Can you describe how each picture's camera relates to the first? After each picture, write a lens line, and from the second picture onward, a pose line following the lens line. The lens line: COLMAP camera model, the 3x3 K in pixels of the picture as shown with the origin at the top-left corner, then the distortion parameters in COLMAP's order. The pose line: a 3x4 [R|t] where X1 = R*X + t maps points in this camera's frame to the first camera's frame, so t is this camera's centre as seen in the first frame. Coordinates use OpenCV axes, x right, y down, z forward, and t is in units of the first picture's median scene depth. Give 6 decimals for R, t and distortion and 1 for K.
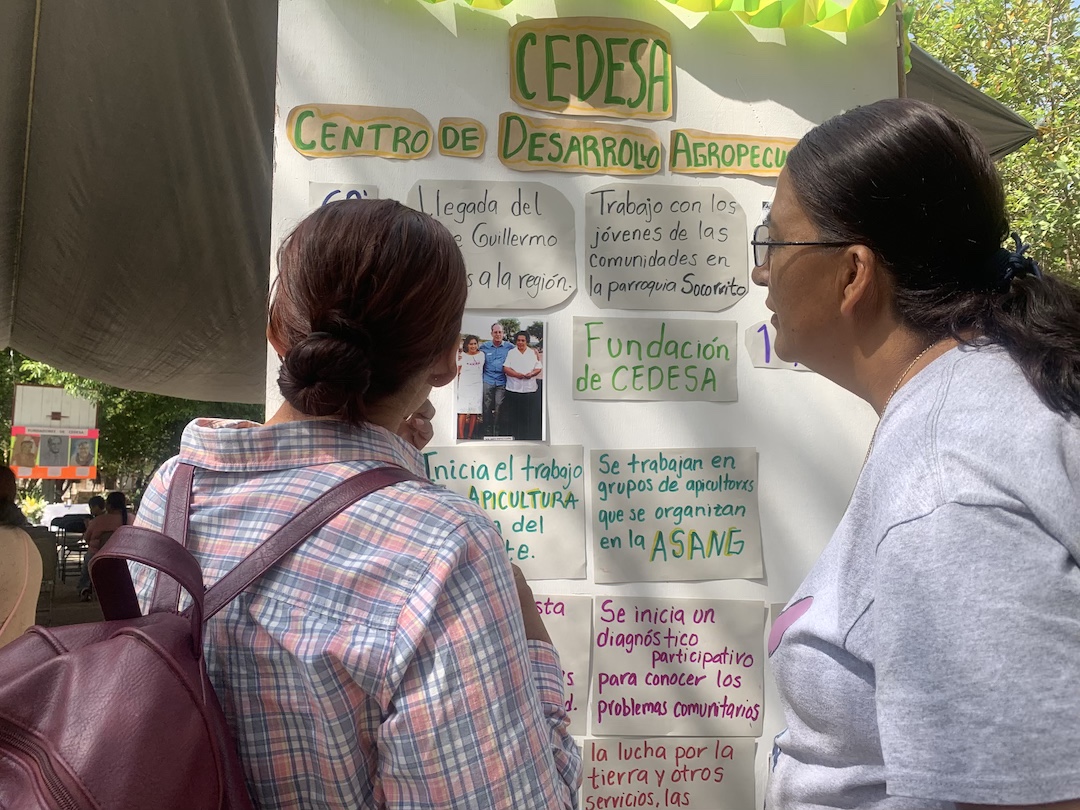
lens RADIAL K [[810.7, 0, 542.0], [0, 810.7, 409.7], [0, 0, 1]] dist [0.027597, 0.000255]
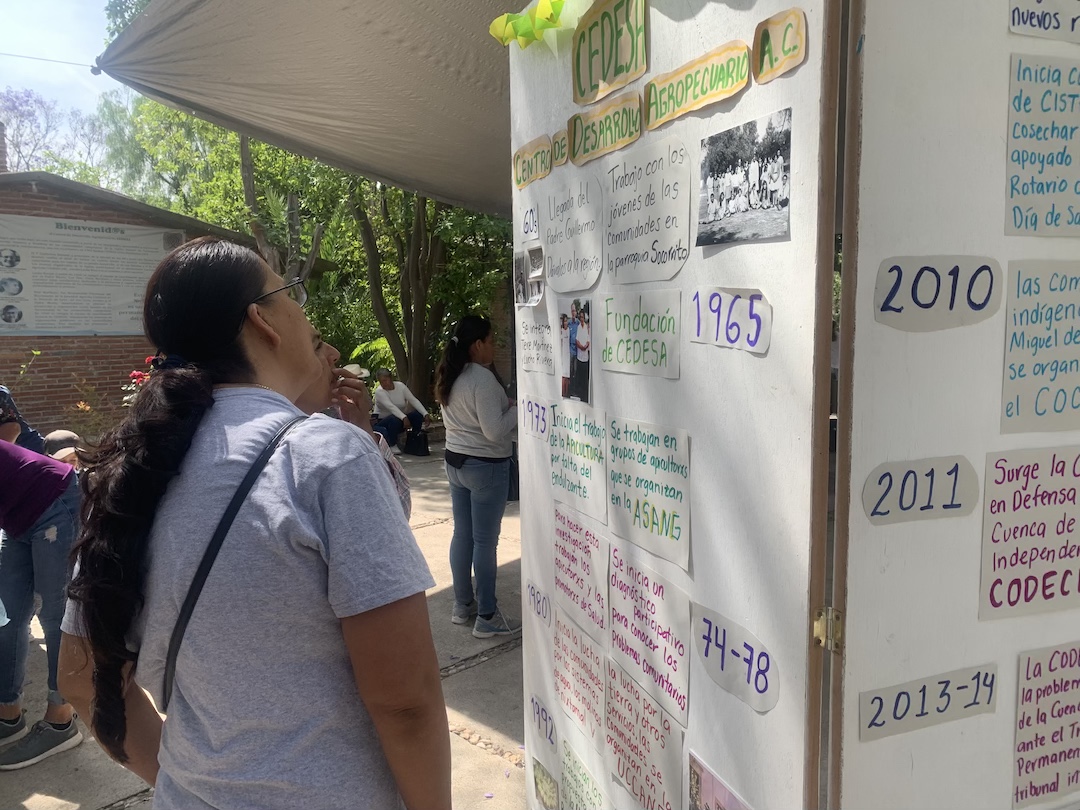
lens RADIAL K [[810.7, 0, 540.4], [0, 810.7, 401.8], [0, 0, 1]] dist [0.027597, 0.000255]
pose [[0.264685, 0.092900, -0.959850, 1.085609], [0.089462, 0.988691, 0.120361, -0.109587], [0.960176, -0.117728, 0.253381, 0.620615]]
